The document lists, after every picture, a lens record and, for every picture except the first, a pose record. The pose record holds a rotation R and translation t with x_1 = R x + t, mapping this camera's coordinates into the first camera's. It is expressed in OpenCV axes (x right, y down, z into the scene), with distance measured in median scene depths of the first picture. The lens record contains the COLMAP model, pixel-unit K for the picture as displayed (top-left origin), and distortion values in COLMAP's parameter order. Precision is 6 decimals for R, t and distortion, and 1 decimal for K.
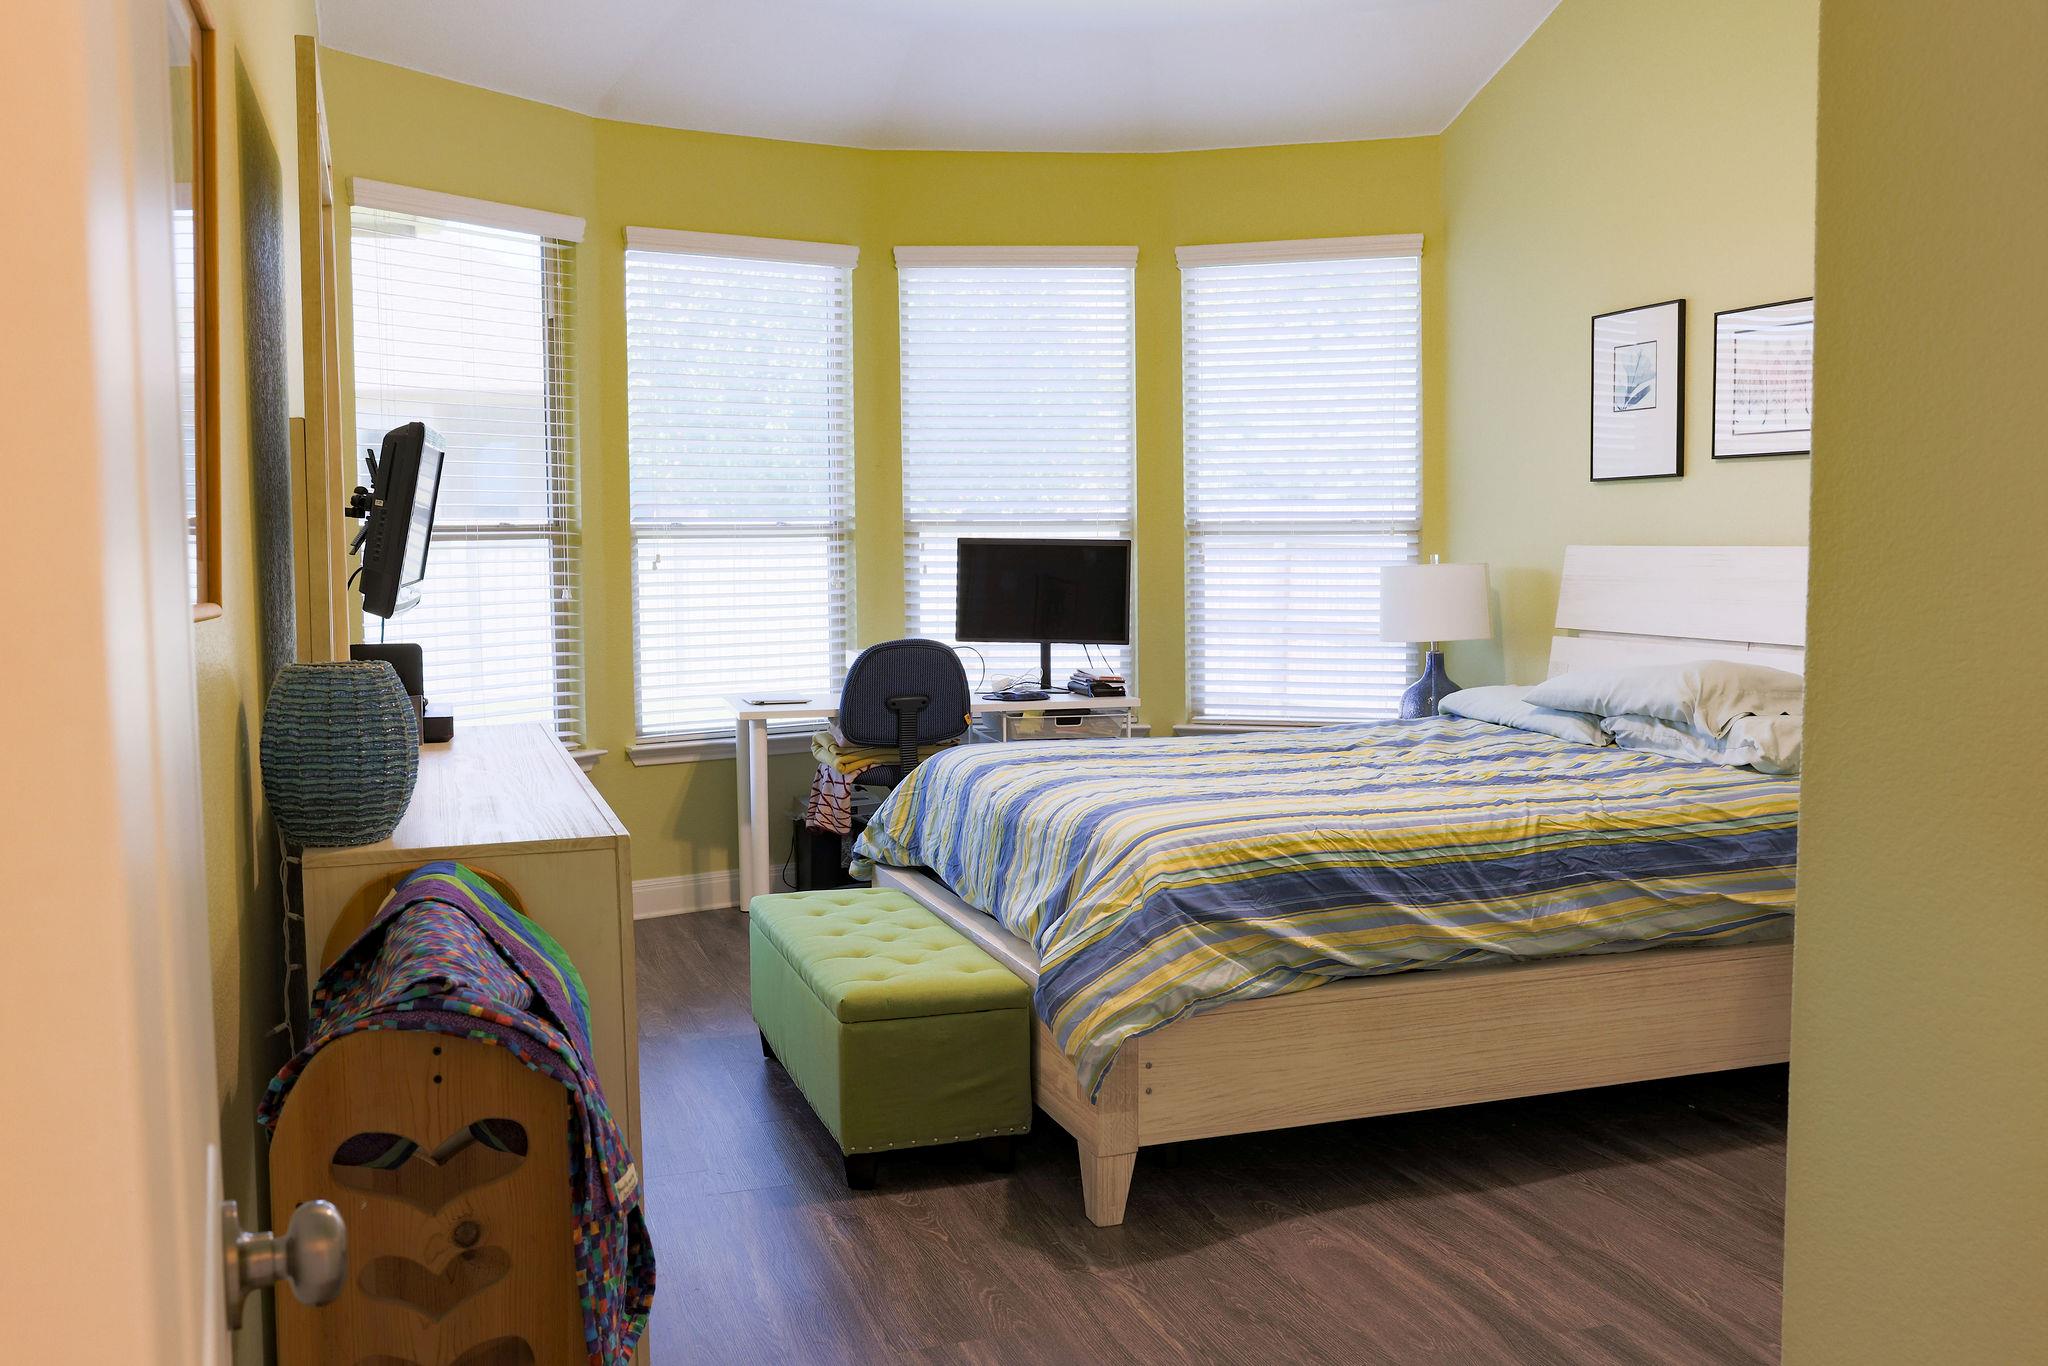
lens RADIAL K [[1728.9, 0, 1007.4], [0, 1728.9, 677.2], [0, 0, 1]] dist [-0.068579, 0.094196]
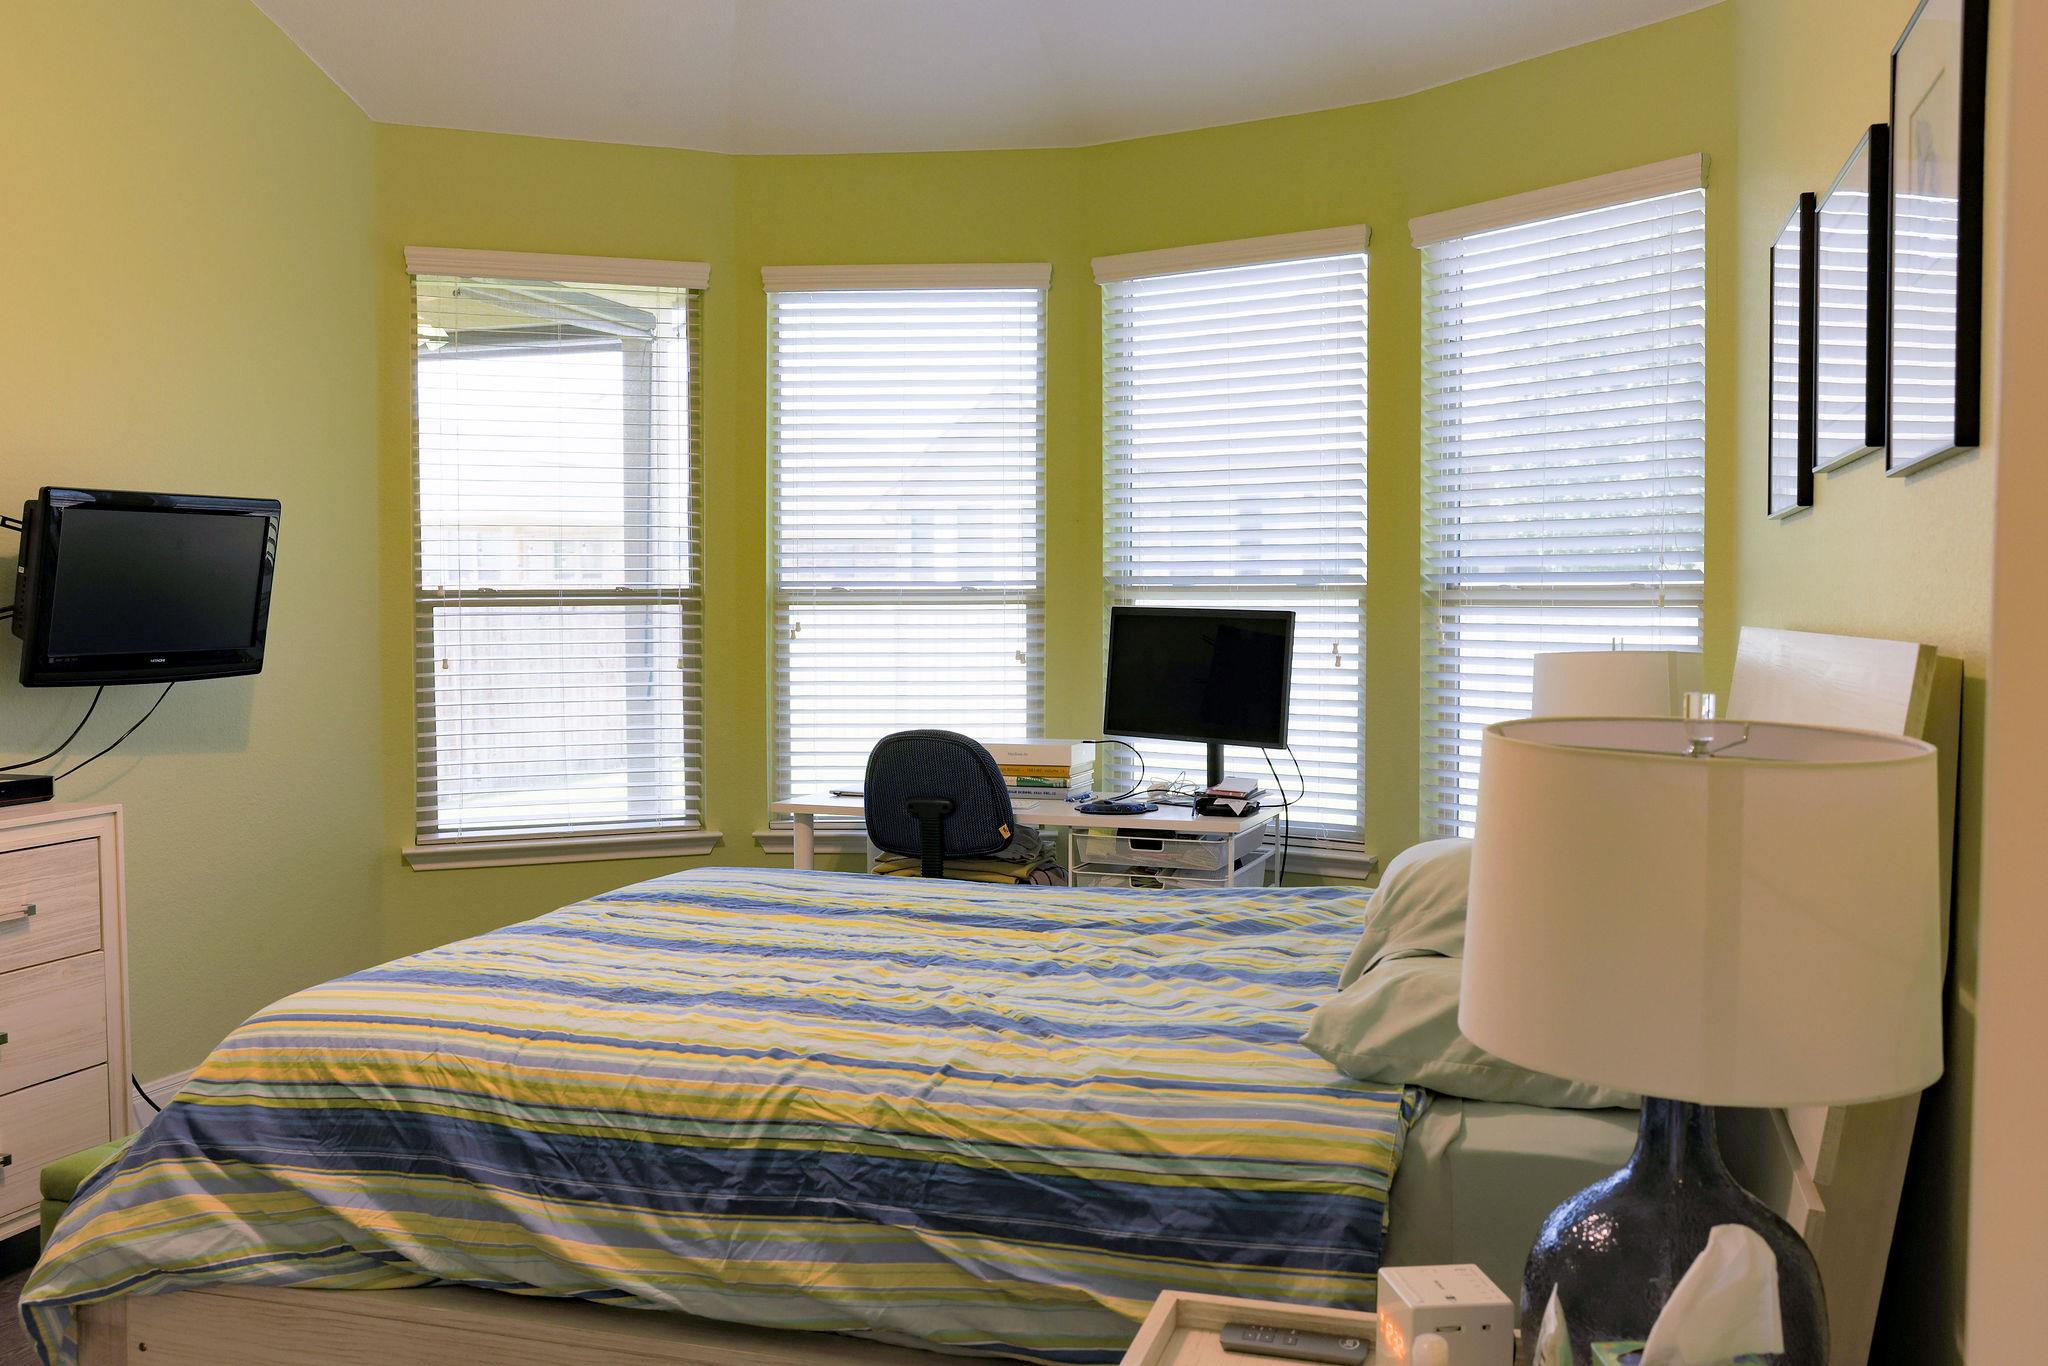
lens RADIAL K [[1728.9, 0, 1007.4], [0, 1728.9, 677.2], [0, 0, 1]] dist [-0.068579, 0.094196]
pose [[0.820033, 0.029325, -0.571565, 0.712107], [-0.049599, 0.998570, -0.019928, -0.052086], [0.570163, 0.044691, 0.820315, 0.559598]]
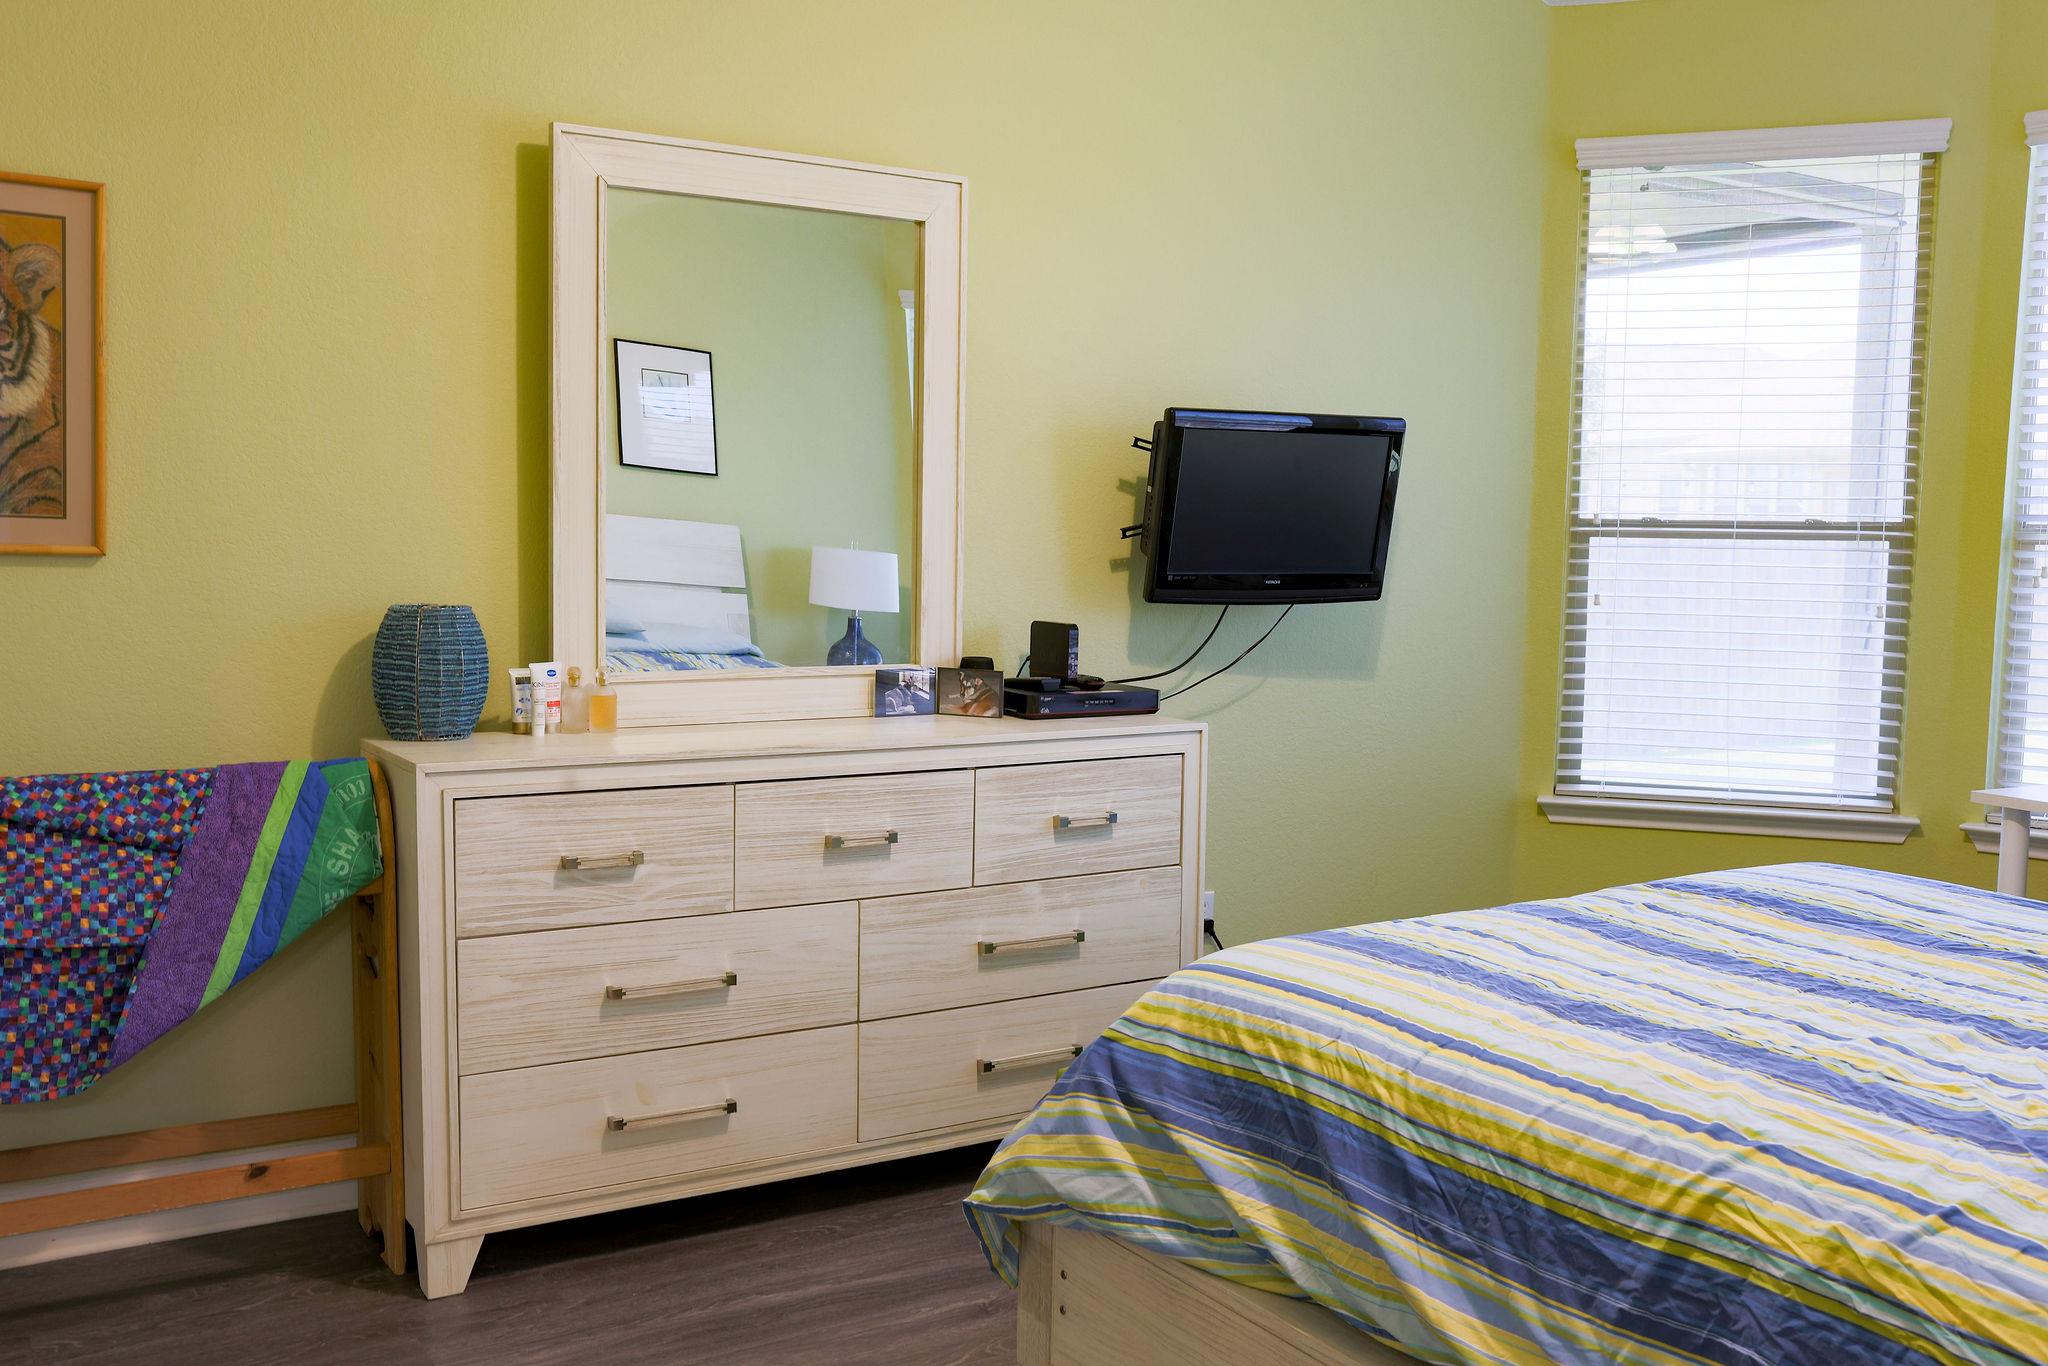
lens RADIAL K [[1775.7, 0, 1032.3], [0, 1775.7, 680.0], [0, 0, 1]] dist [-0.074073, 0.108428]
pose [[0.255390, 0.093166, -0.962339, 0.689389], [-0.097775, 0.992732, 0.070160, -0.060348], [0.961881, 0.076175, 0.262644, 0.715612]]
